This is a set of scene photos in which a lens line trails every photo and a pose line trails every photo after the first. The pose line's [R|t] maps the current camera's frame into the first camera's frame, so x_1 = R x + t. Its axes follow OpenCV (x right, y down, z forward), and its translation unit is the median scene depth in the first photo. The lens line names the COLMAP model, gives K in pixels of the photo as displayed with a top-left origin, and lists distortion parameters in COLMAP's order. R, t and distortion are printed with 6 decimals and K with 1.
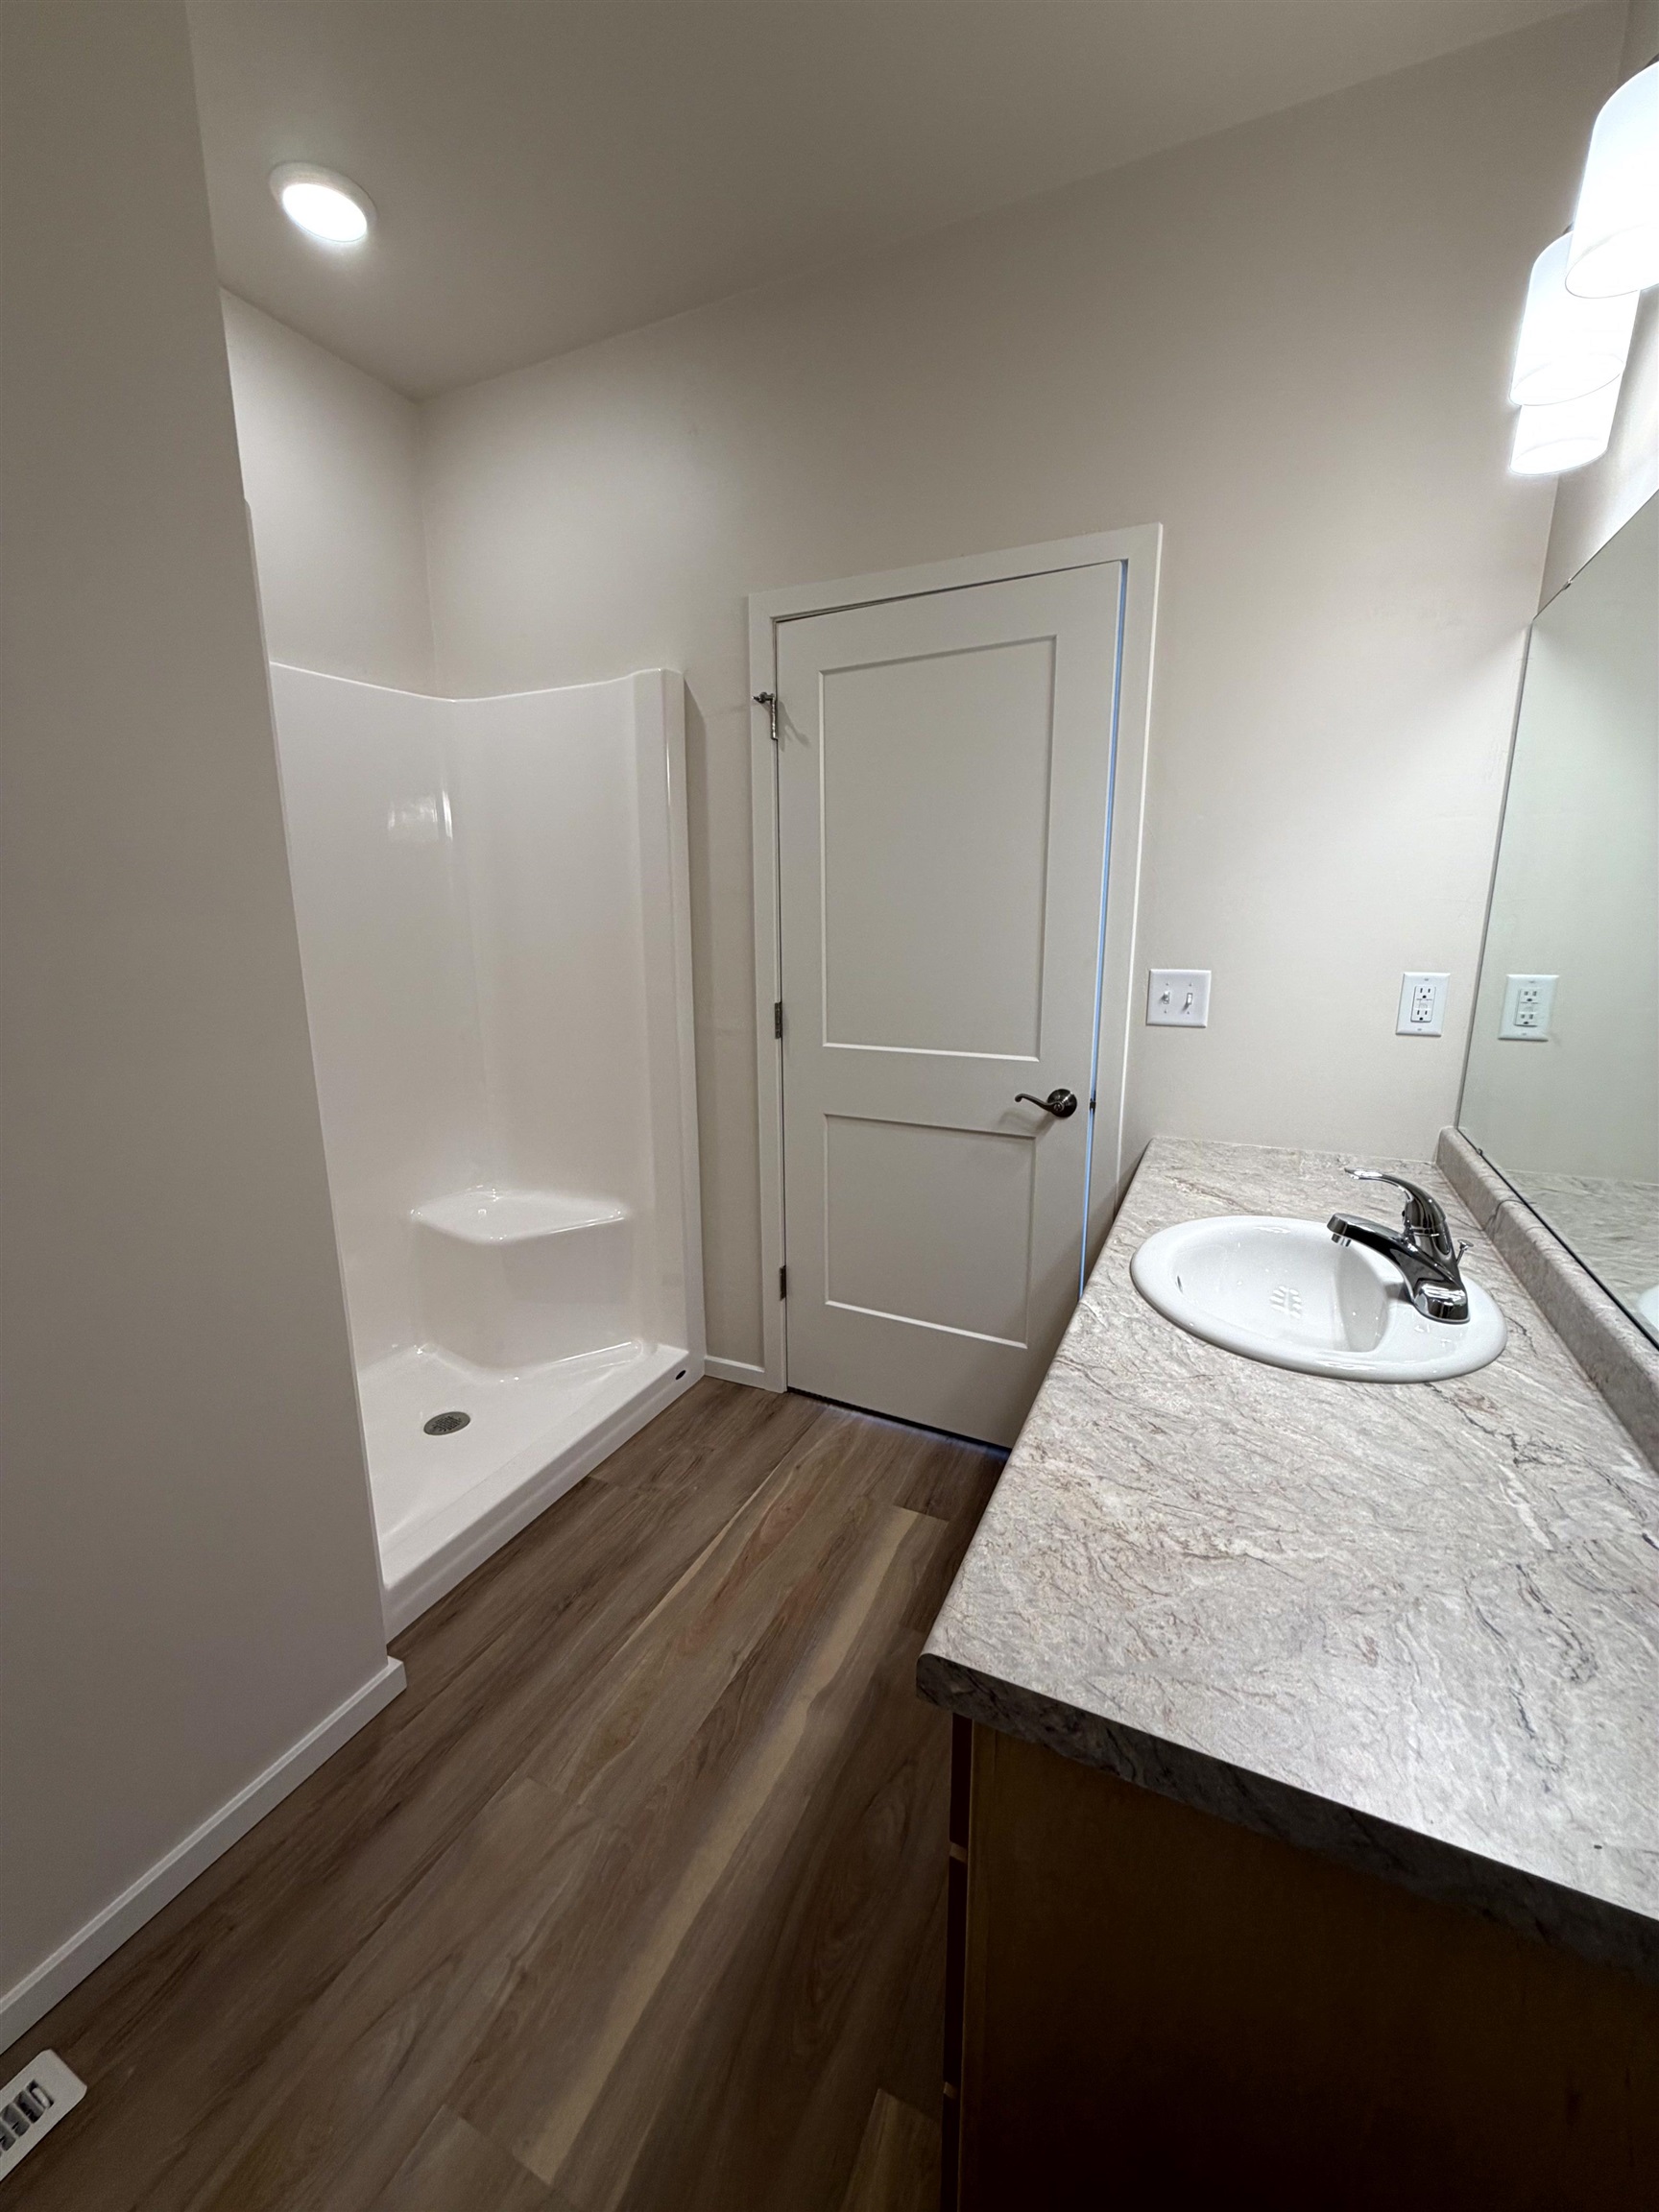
lens RADIAL K [[879.8, 0, 828.3], [0, 879.8, 1097.2], [0, 0, 1]] dist [0.001349, 0.000118]
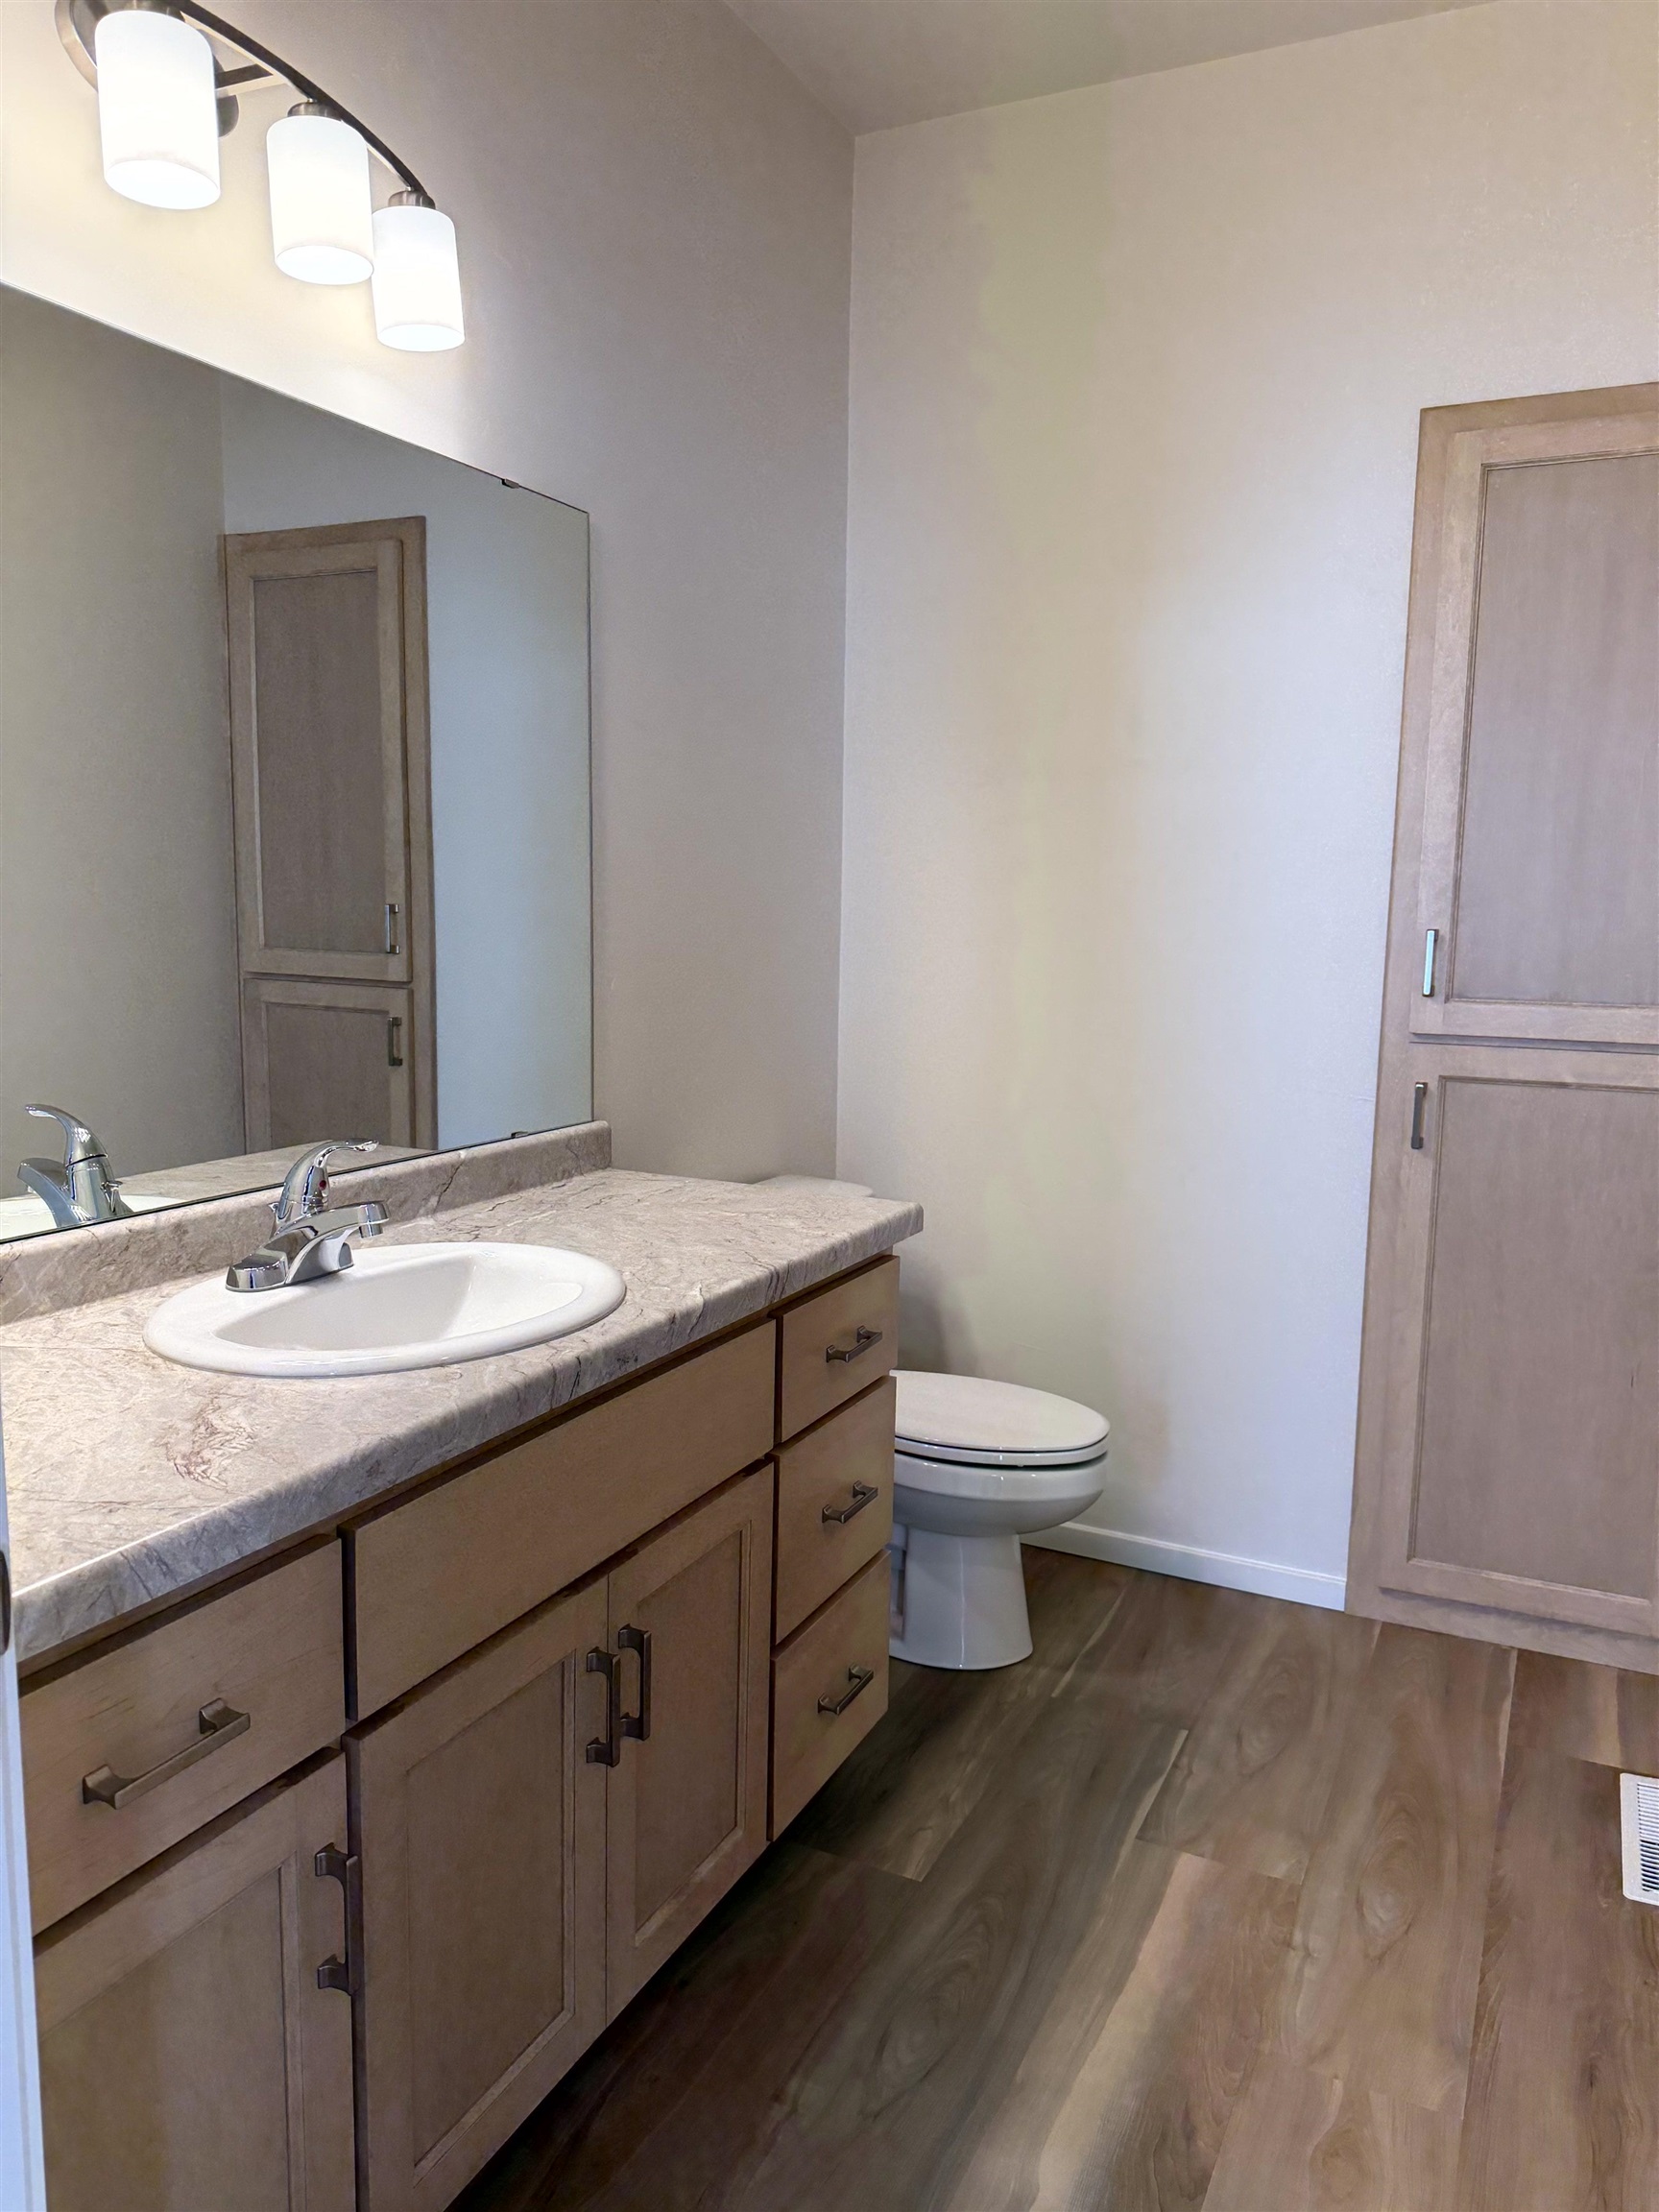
lens RADIAL K [[1560.0, 0, 836.3], [0, 1560.0, 1107.9], [0, 0, 1]] dist [0.034150, -0.003465]
pose [[-0.999816, -0.018468, 0.005091, 0.131993], [-0.015705, 0.942372, 0.334197, -0.364366], [-0.010969, 0.334056, -0.942490, 1.959117]]
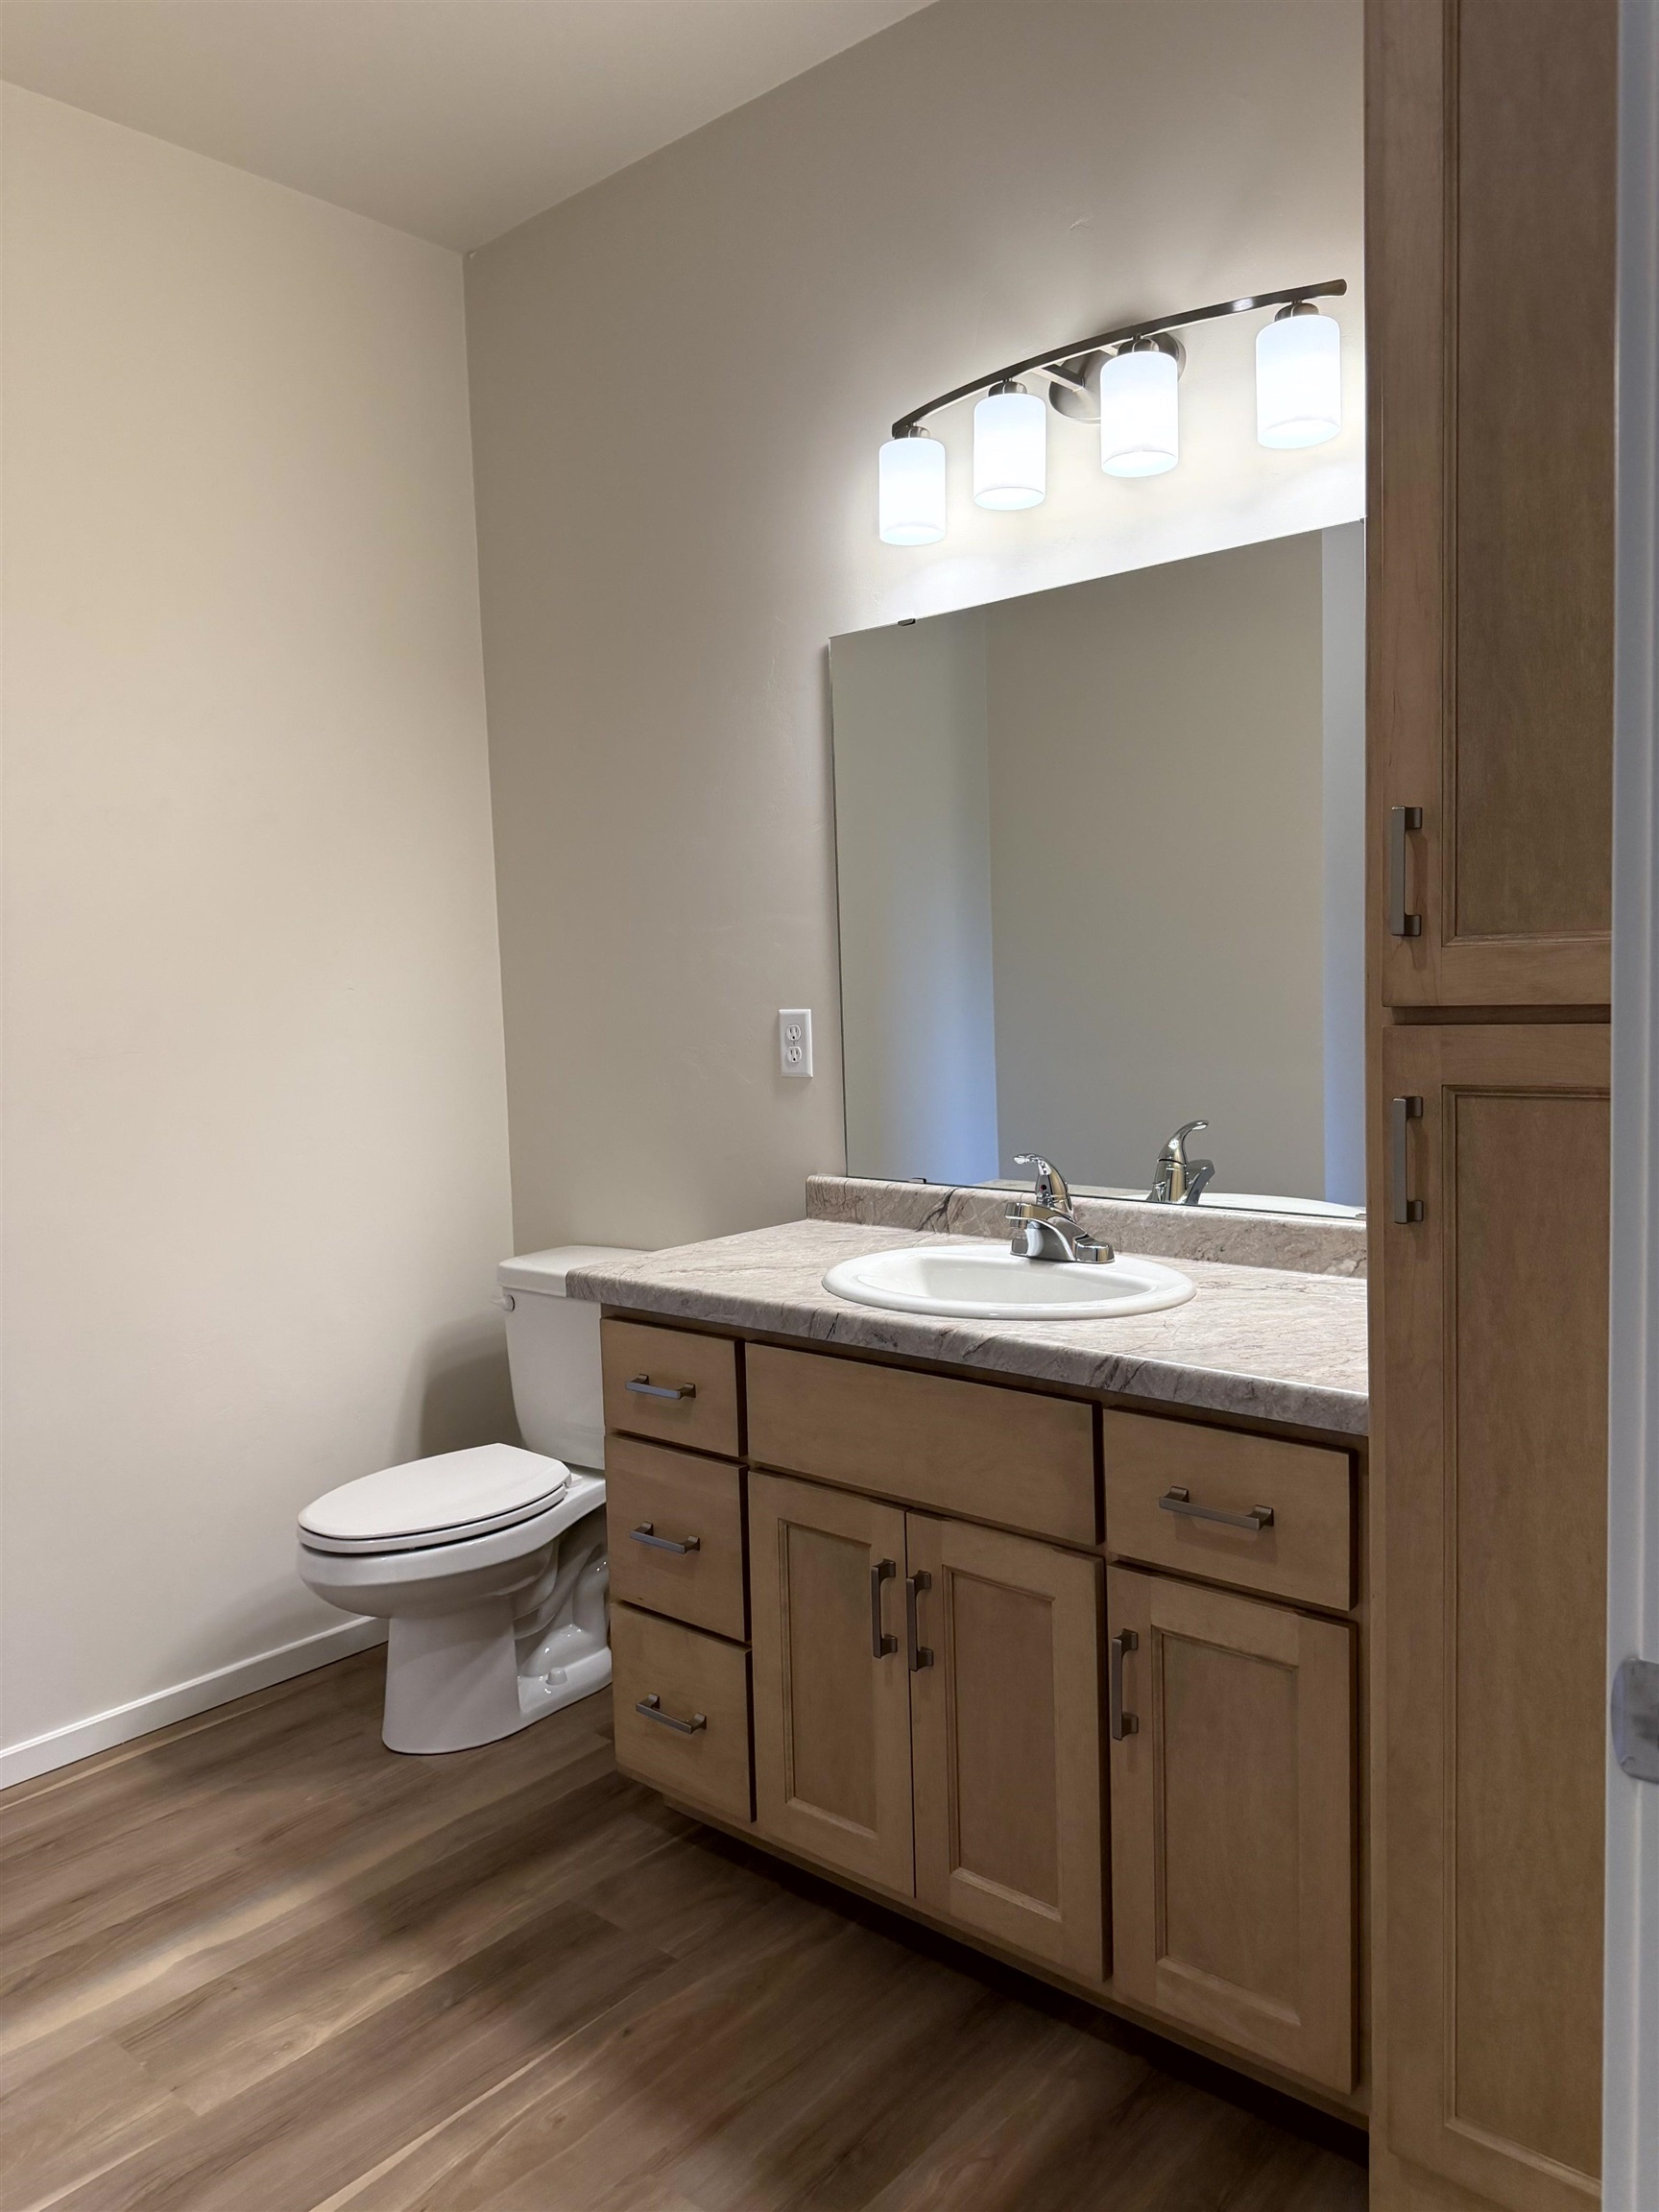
lens RADIAL K [[1560.0, 0, 830.1], [0, 1560.0, 1105.8], [0, 0, 1]] dist [0.034150, -0.003465]
pose [[0.265276, -0.089003, 0.960056, -1.014457], [0.229636, 0.972909, 0.026743, -0.086417], [-0.936427, 0.213369, 0.278528, 0.637199]]
